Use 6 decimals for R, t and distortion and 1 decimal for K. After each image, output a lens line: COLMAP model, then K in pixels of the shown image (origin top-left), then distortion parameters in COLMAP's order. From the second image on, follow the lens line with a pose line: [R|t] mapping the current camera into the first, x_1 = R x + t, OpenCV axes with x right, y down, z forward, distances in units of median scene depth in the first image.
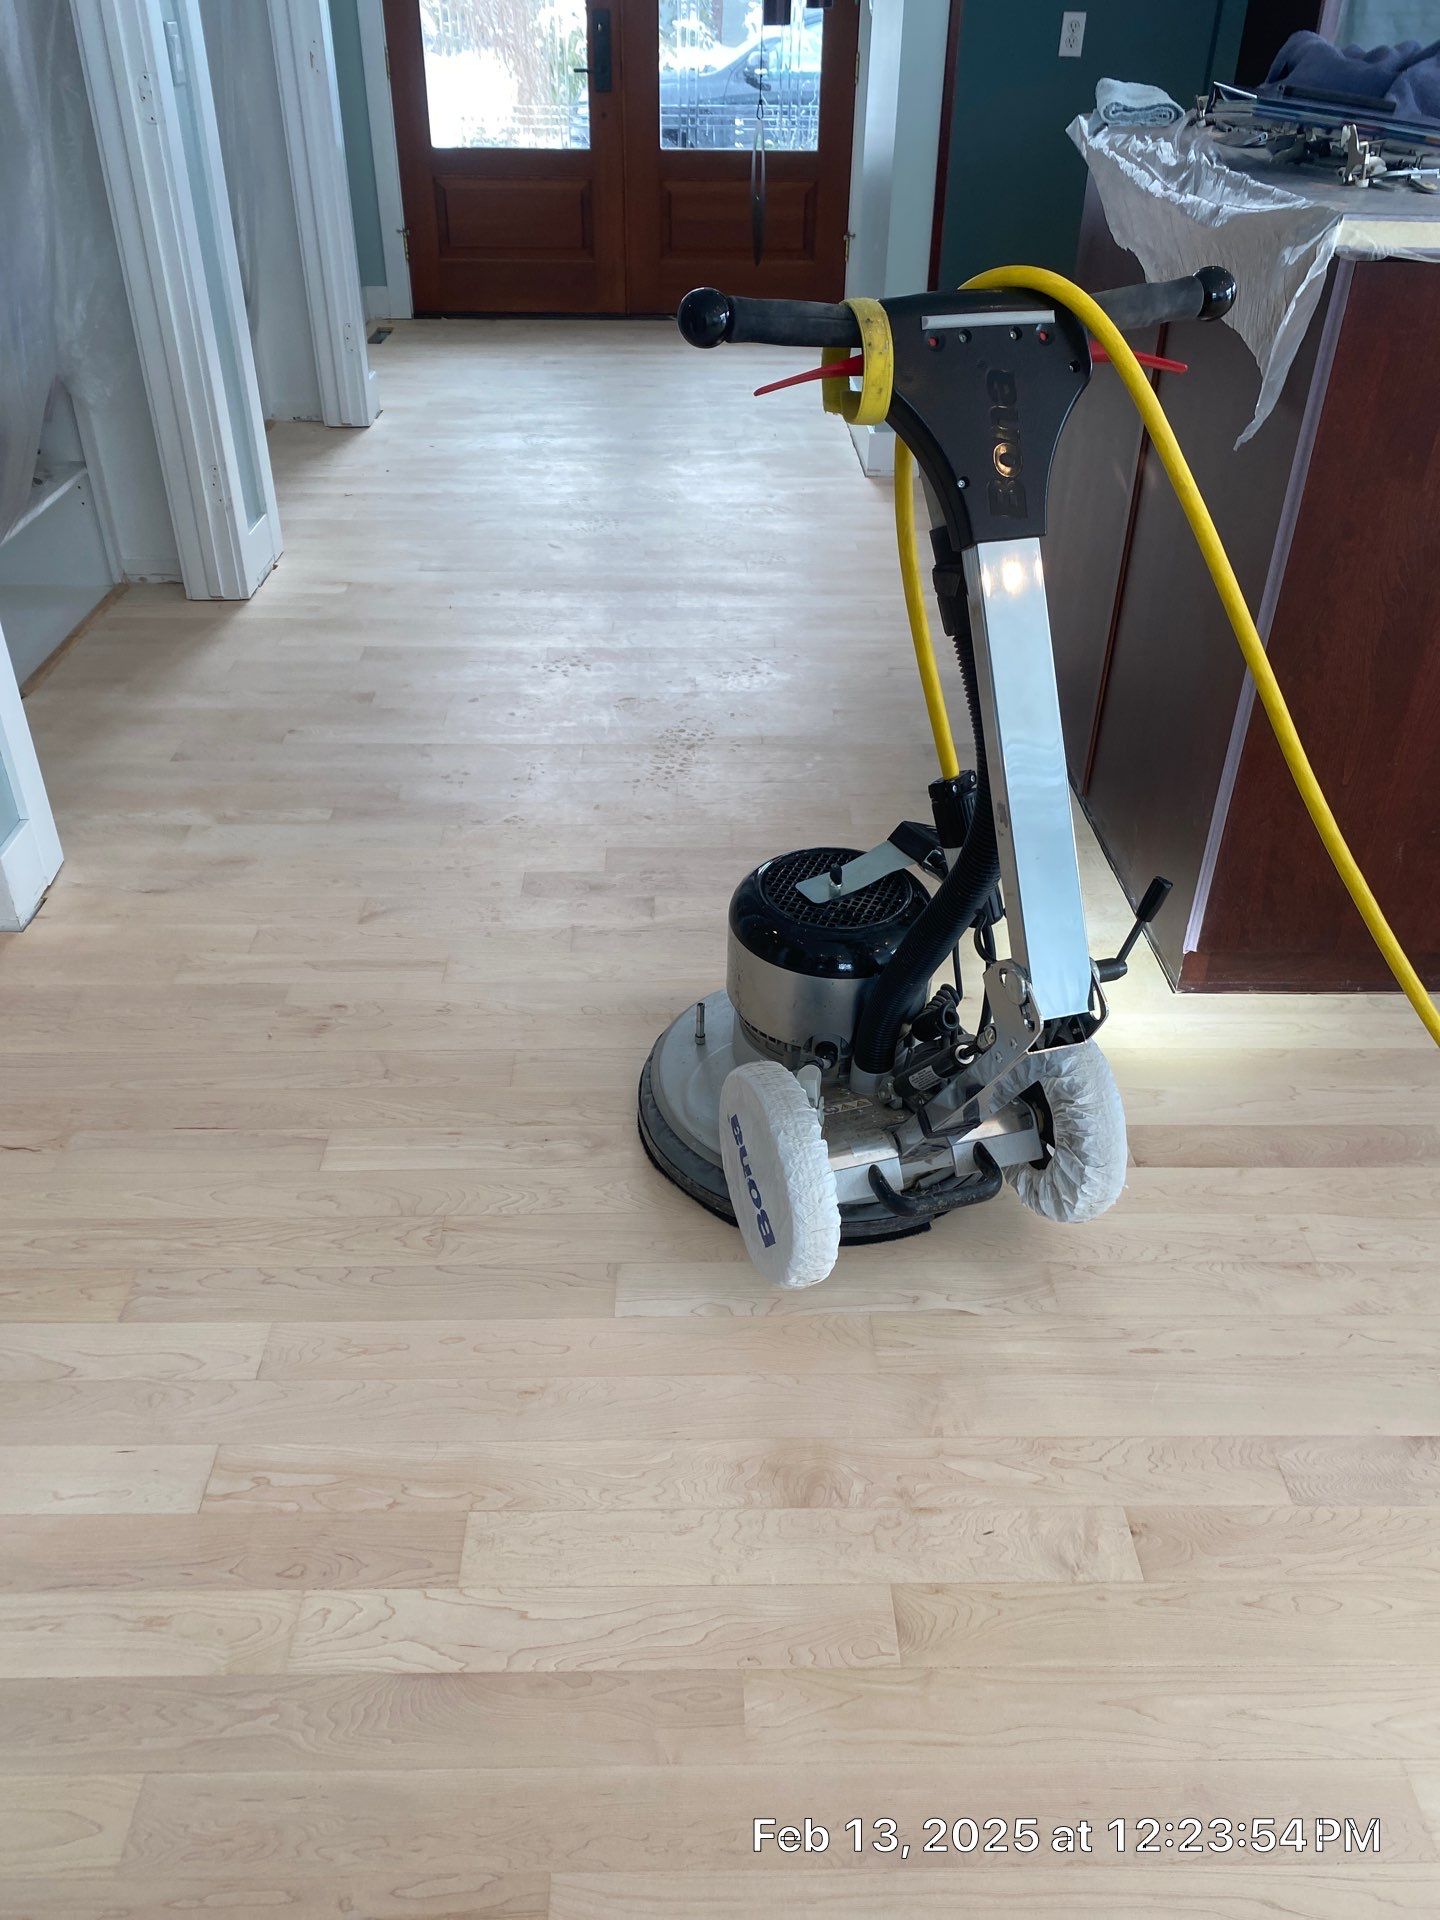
lens RADIAL K [[1474.1, 0, 723.0], [0, 1474.1, 966.5], [0, 0, 1]] dist [0.014885, -0.065236]
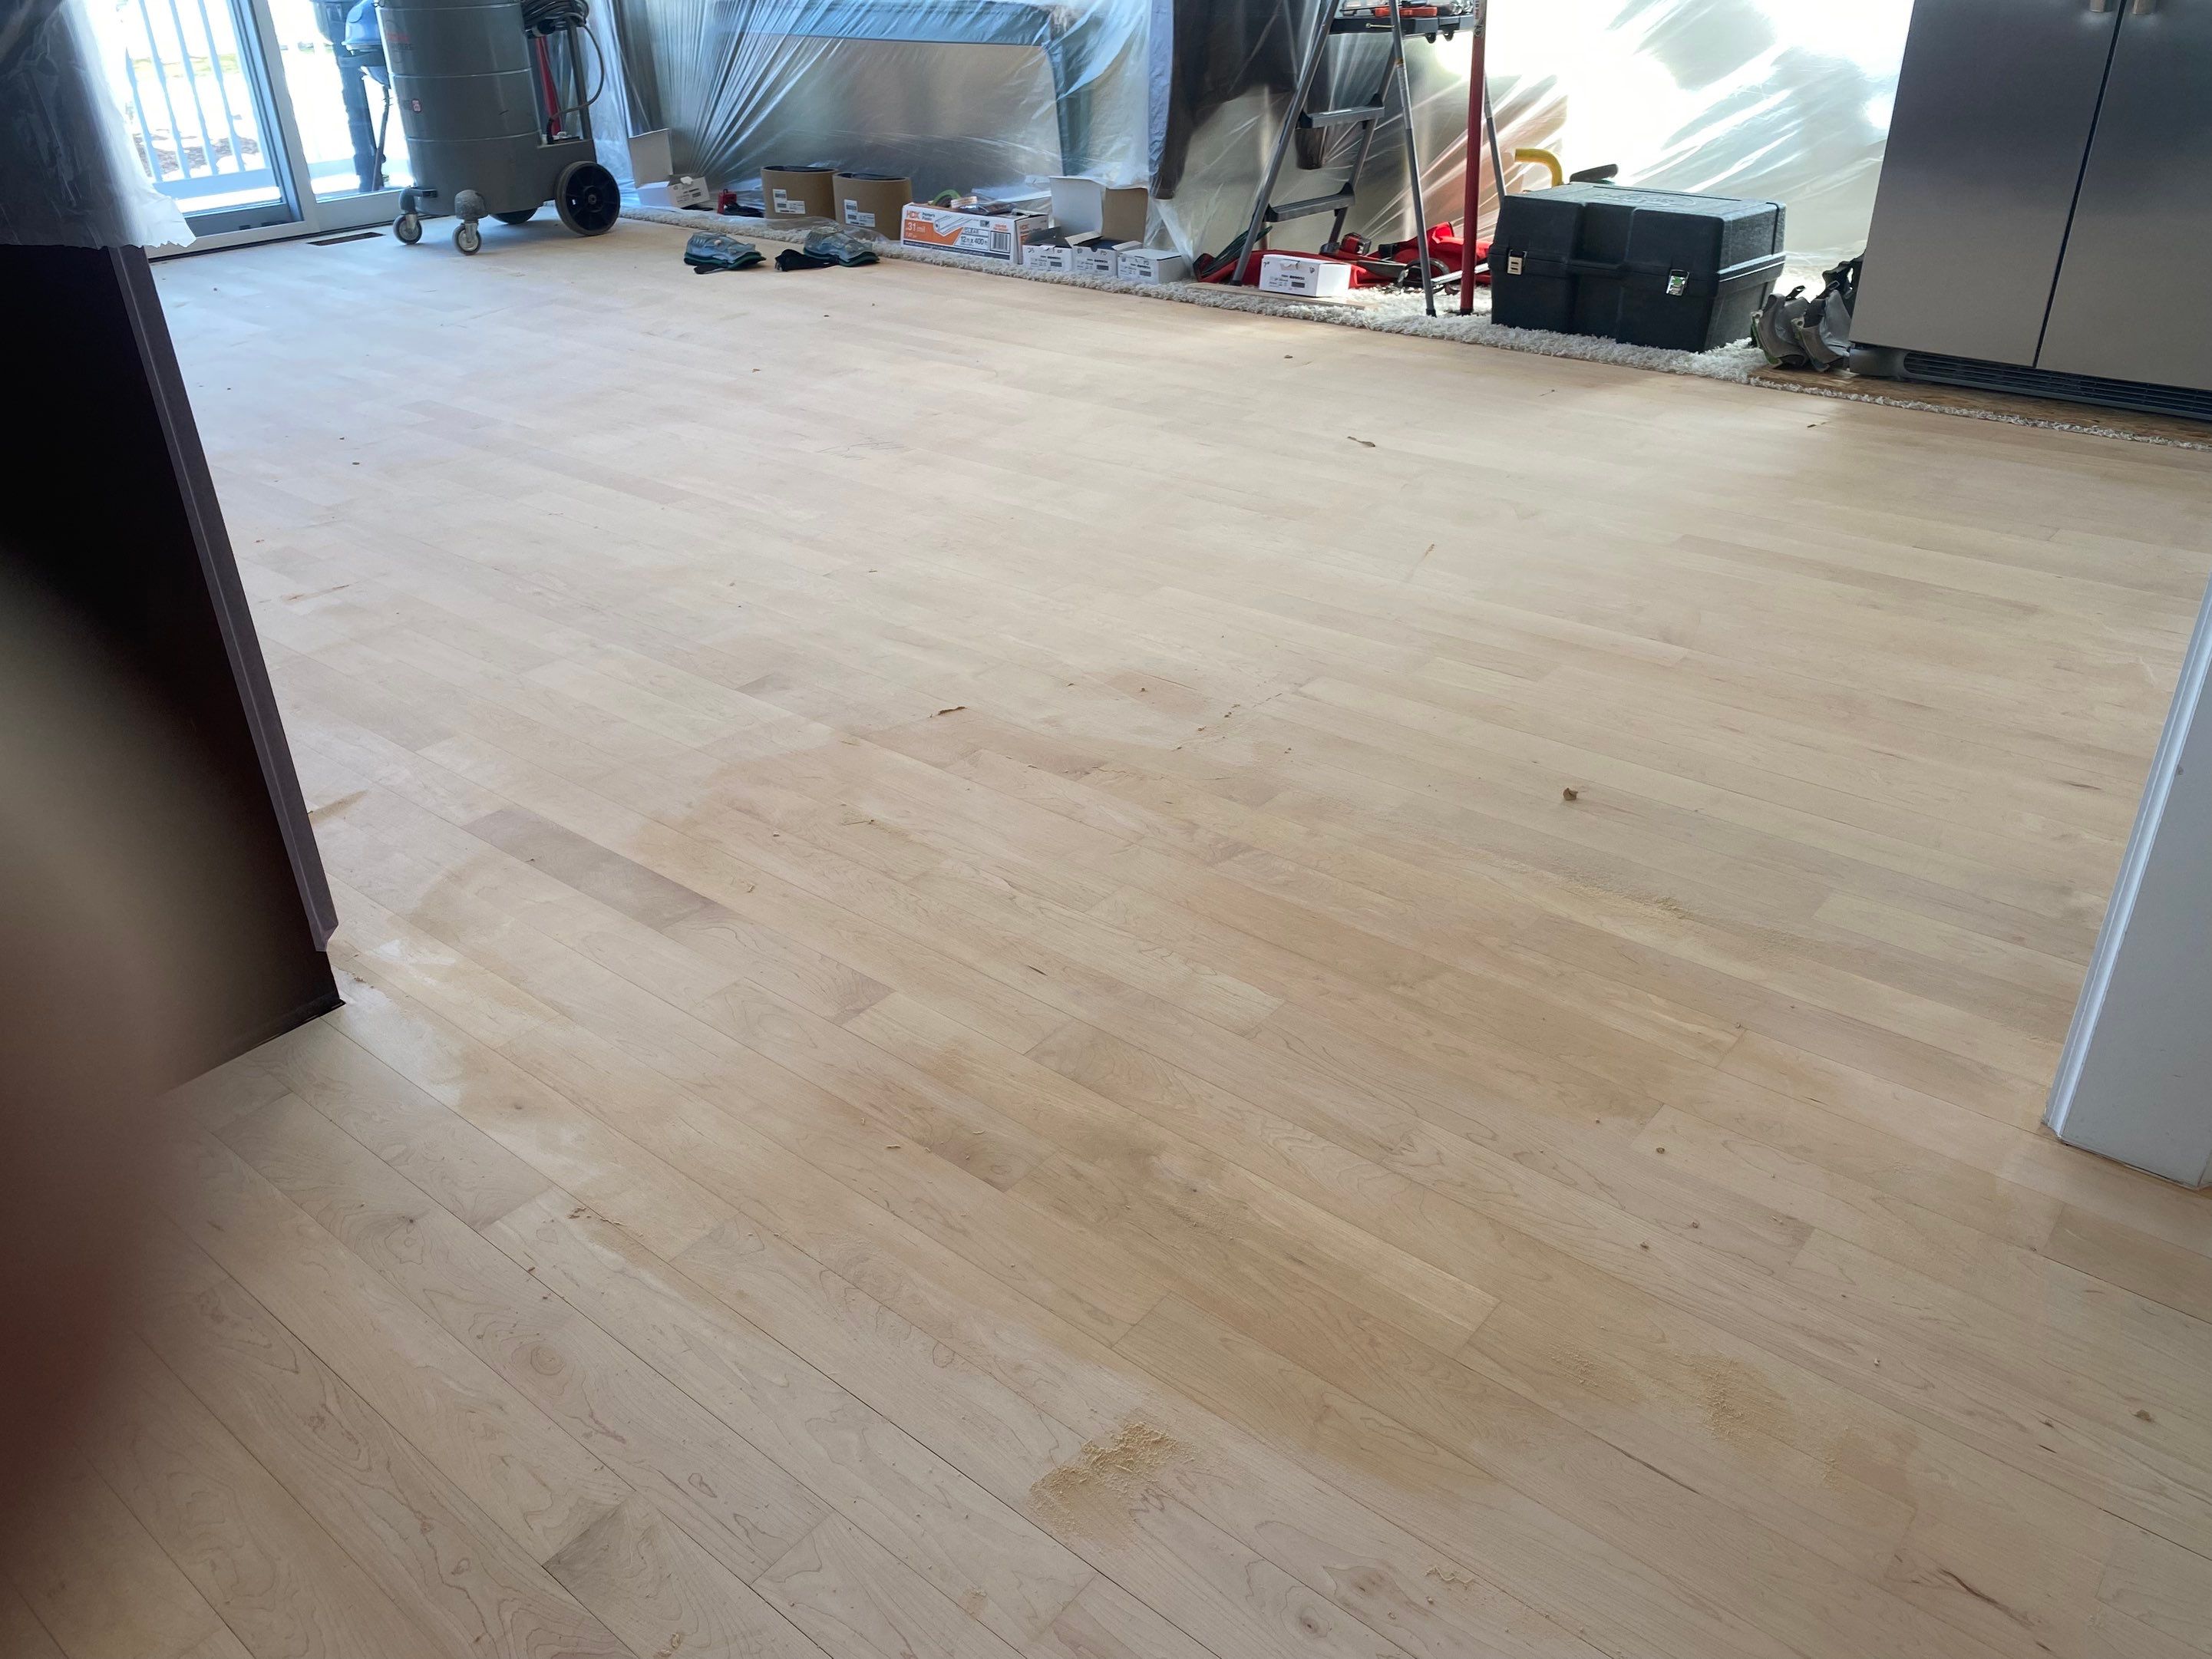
lens RADIAL K [[1671.9, 0, 1109.6], [0, 1671.9, 801.4], [0, 0, 1]] dist [0.060617, -0.080501]
pose [[-0.760749, -0.302903, 0.574030, -0.252256], [0.379448, 0.509974, 0.771975, -0.312254], [-0.526574, 0.805094, -0.273026, 0.552238]]
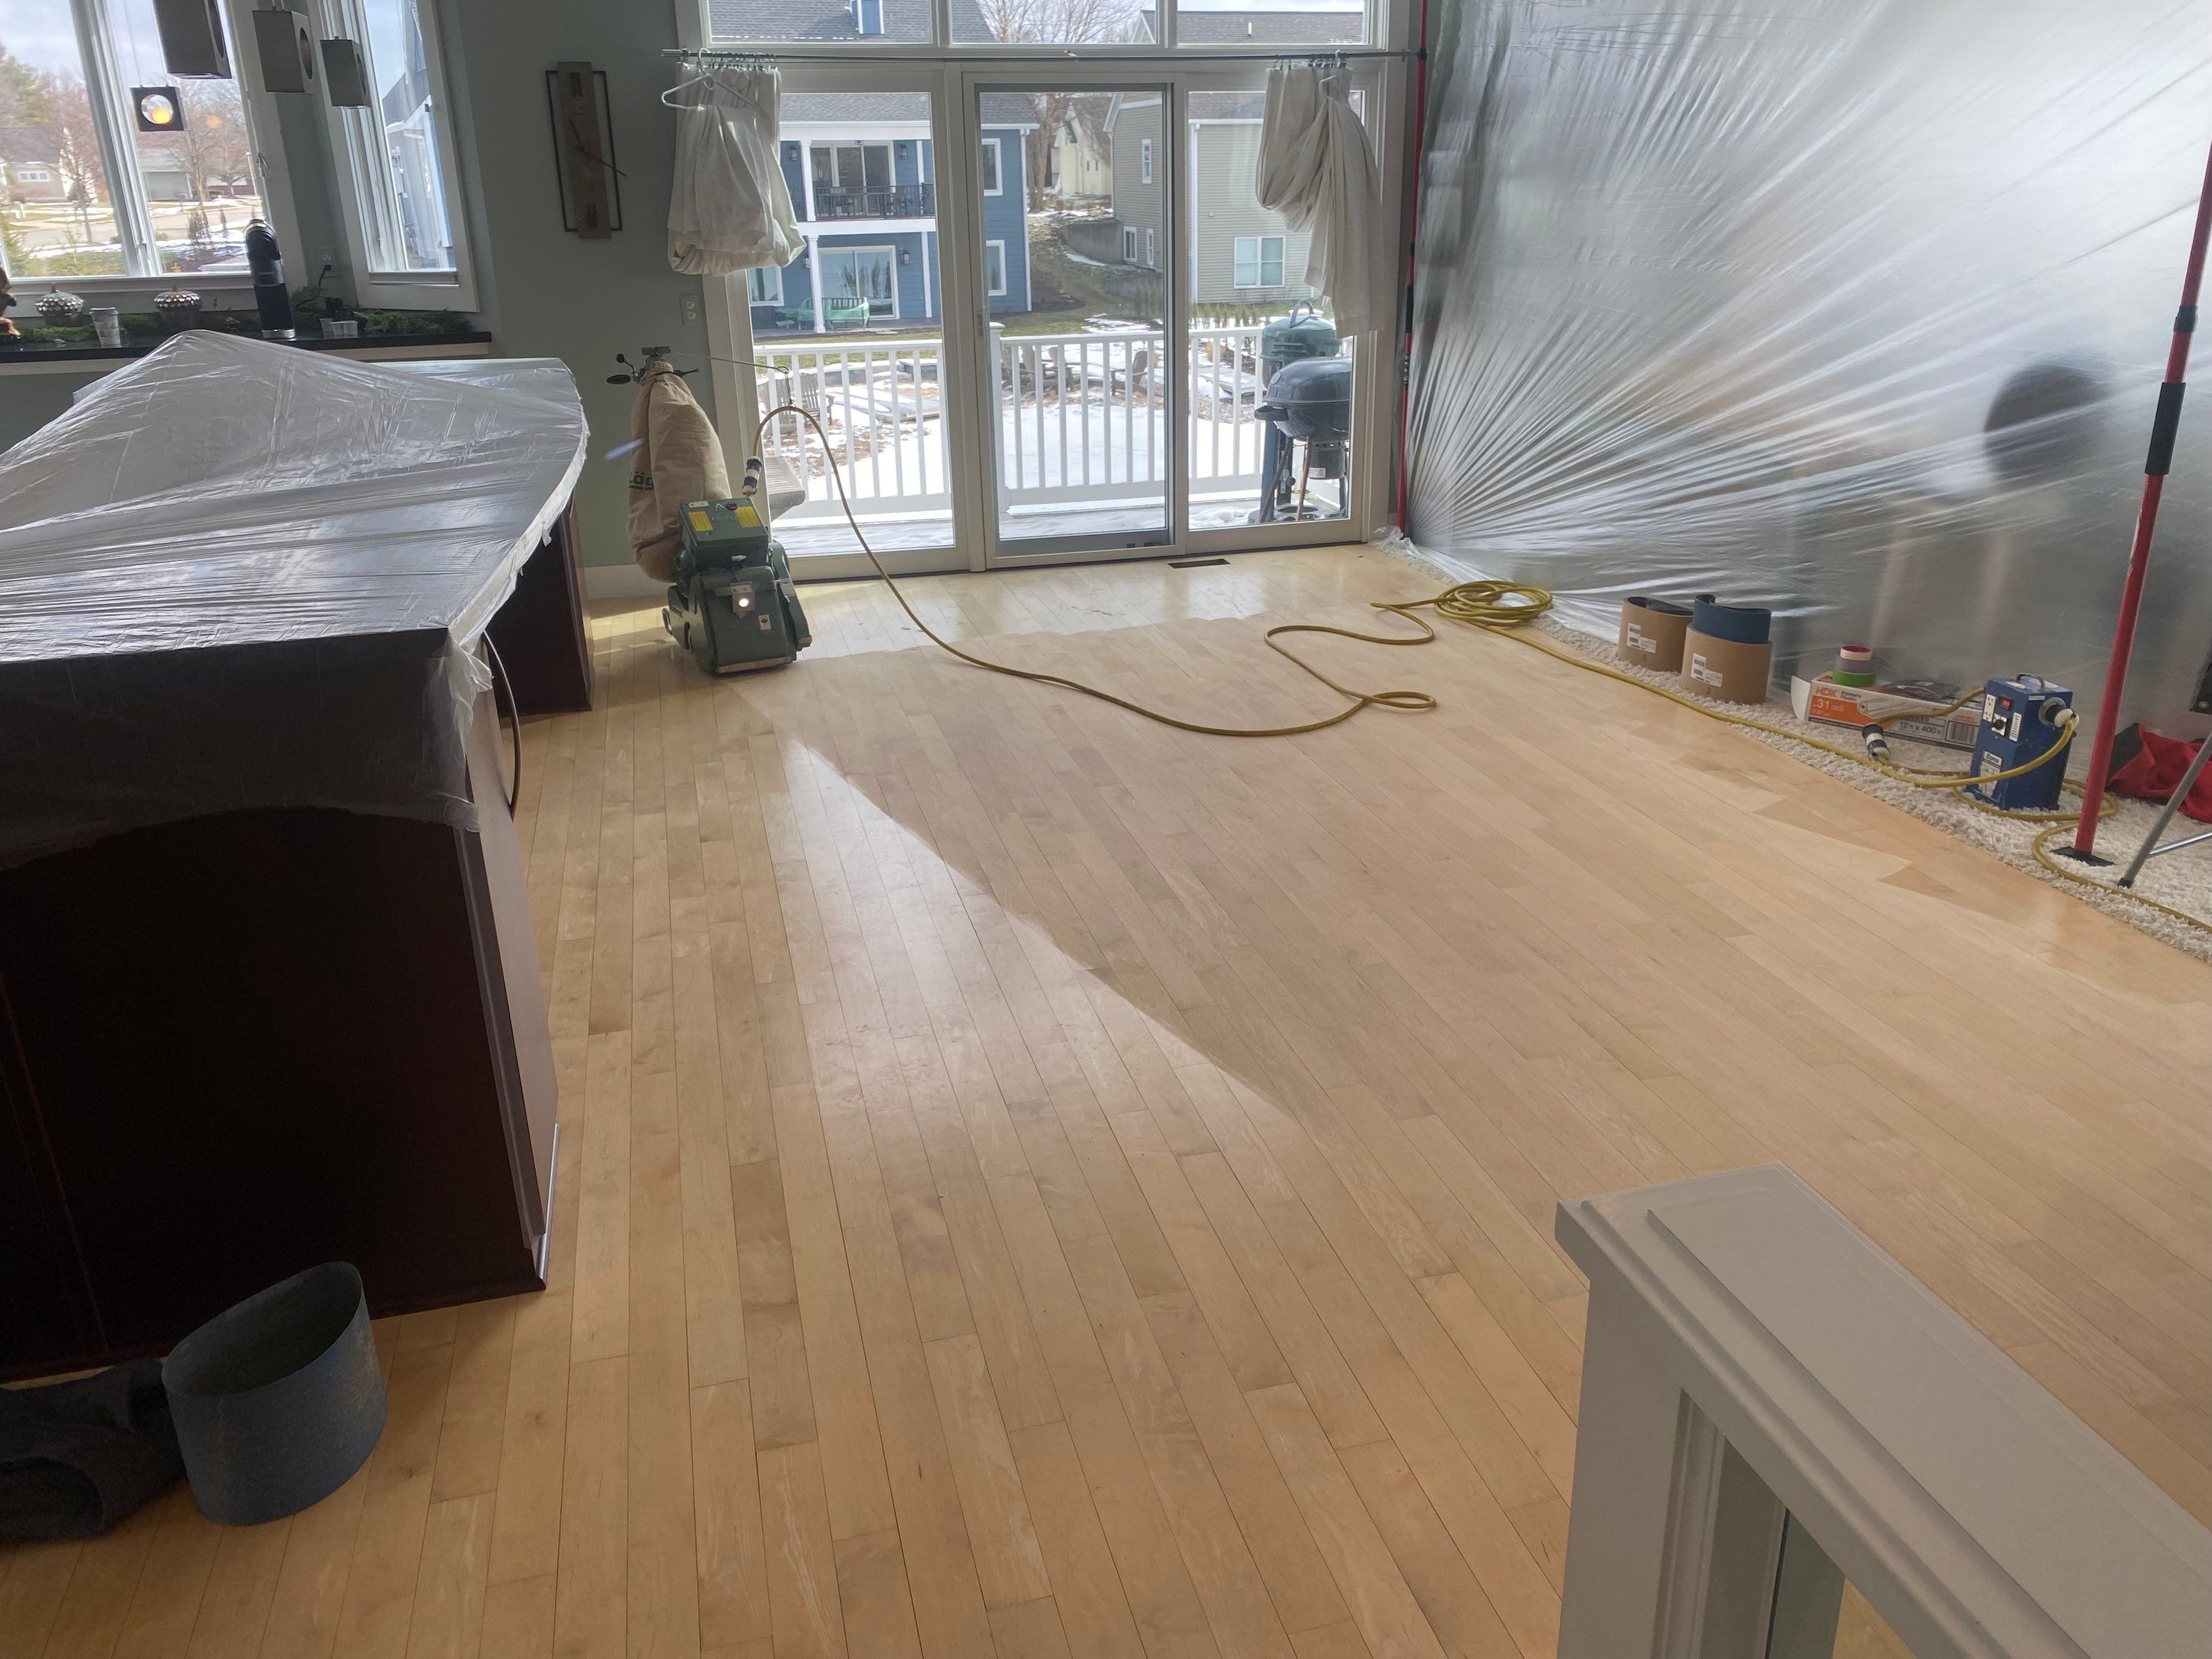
lens RADIAL K [[1671.9, 0, 1109.6], [0, 1671.9, 801.4], [0, 0, 1]] dist [0.060617, -0.080501]
pose [[-0.237038, -0.345543, 0.907972, -0.436491], [0.567288, 0.709488, 0.418104, -0.287812], [-0.788668, 0.614188, 0.027847, 0.256087]]
